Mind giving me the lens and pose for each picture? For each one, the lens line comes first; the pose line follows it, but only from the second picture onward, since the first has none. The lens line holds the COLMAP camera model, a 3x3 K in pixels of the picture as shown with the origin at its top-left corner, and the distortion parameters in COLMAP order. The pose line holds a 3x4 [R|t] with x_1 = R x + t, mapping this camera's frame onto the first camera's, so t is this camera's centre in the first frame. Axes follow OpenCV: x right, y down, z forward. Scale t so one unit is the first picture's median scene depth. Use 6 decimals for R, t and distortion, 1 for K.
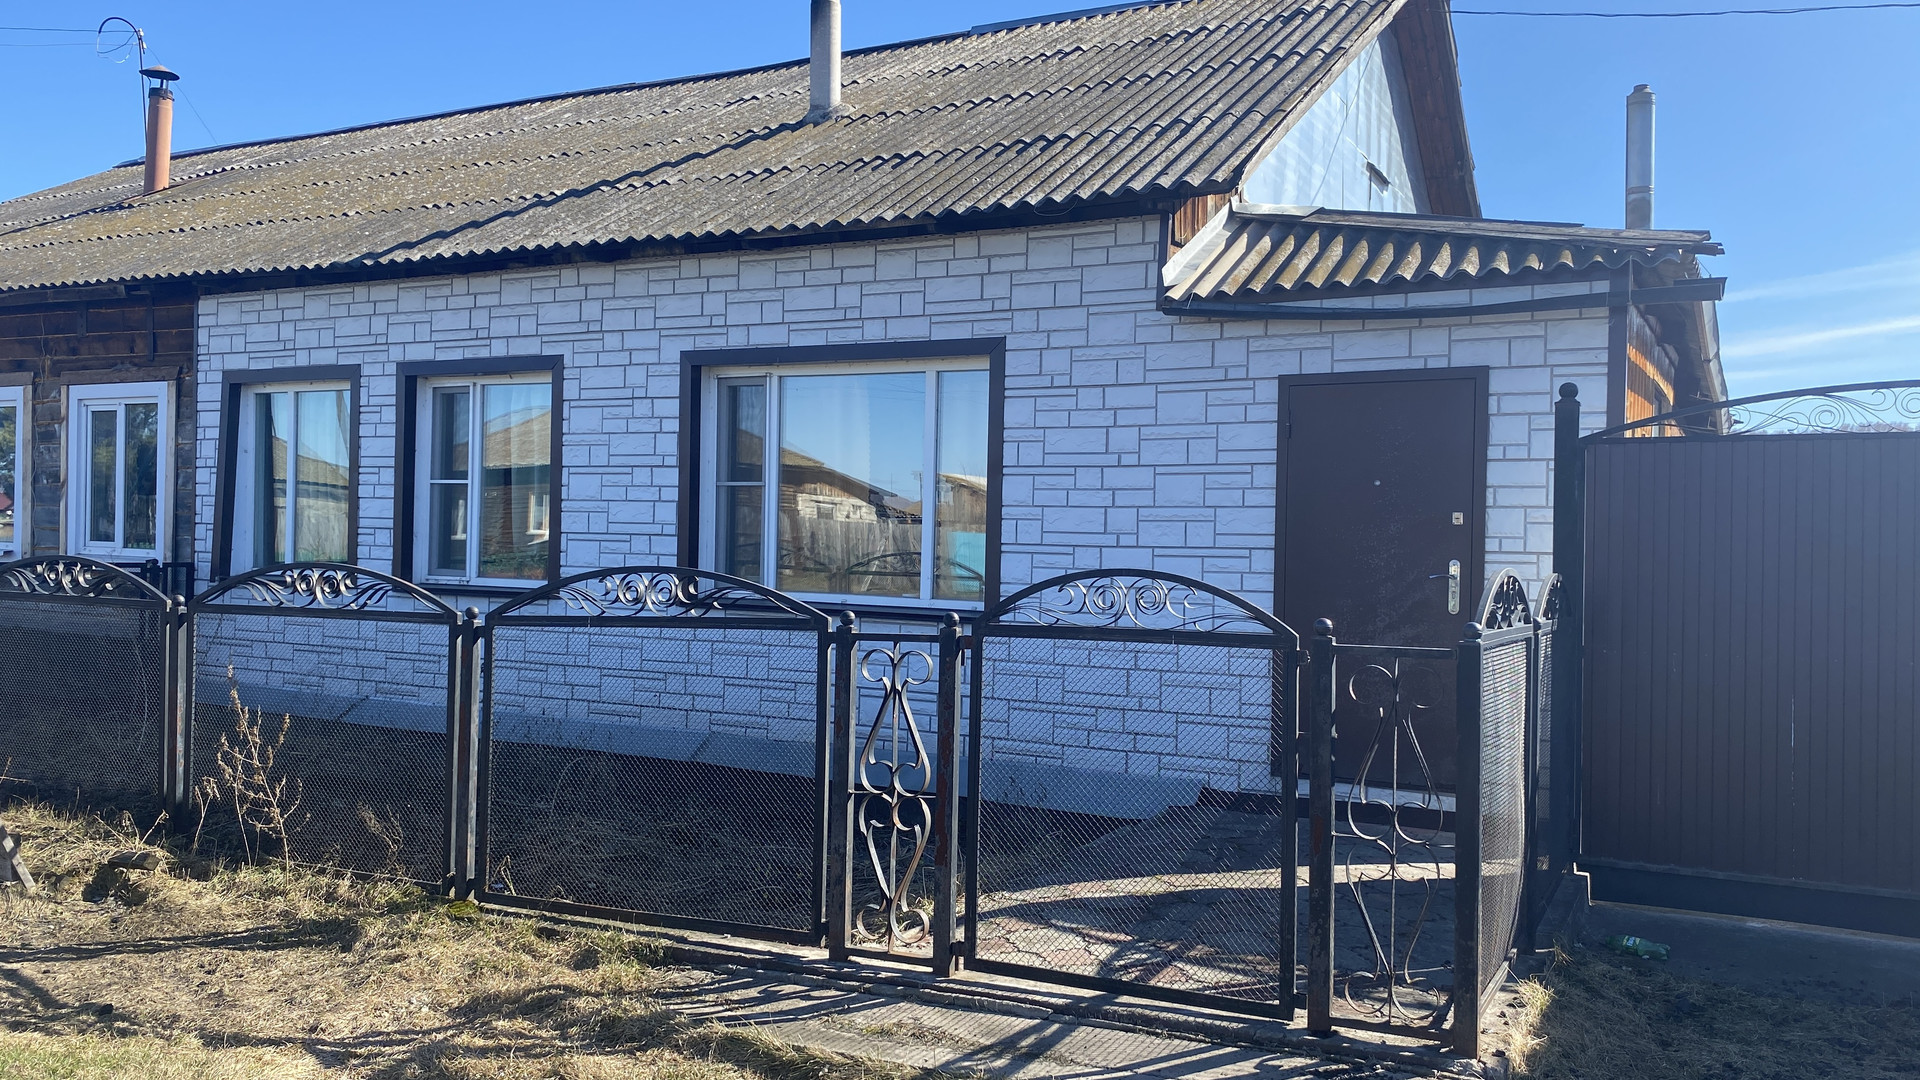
lens RADIAL K [[1458.6, 0, 975.6], [0, 1458.6, 541.1], [0, 0, 1]] dist [0.068143, -0.065365]
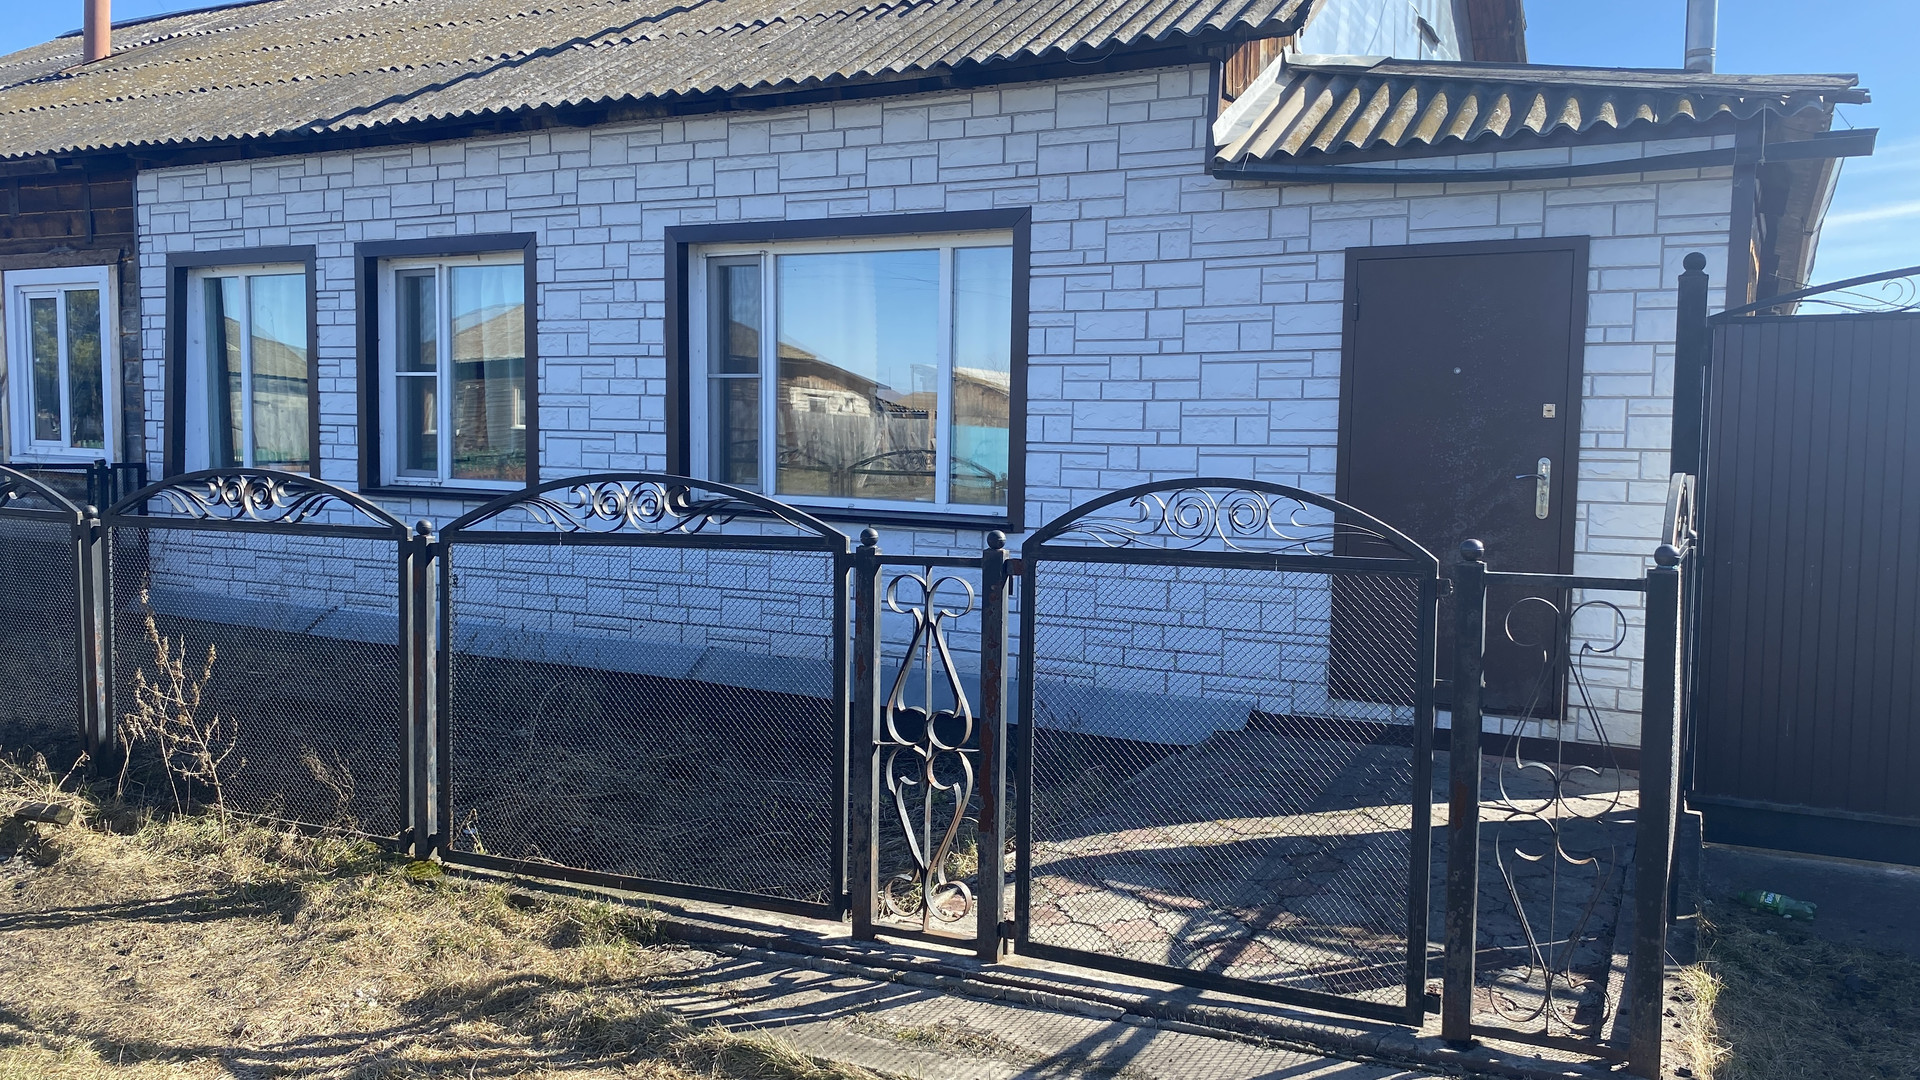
lens RADIAL K [[1458.6, 0, 971.9], [0, 1458.6, 542.6], [0, 0, 1]] dist [0.068143, -0.065365]
pose [[0.999989, -0.004354, 0.001866, -0.018053], [0.004204, 0.997265, 0.073791, -0.002622], [-0.002182, -0.073783, 0.997272, 0.099574]]
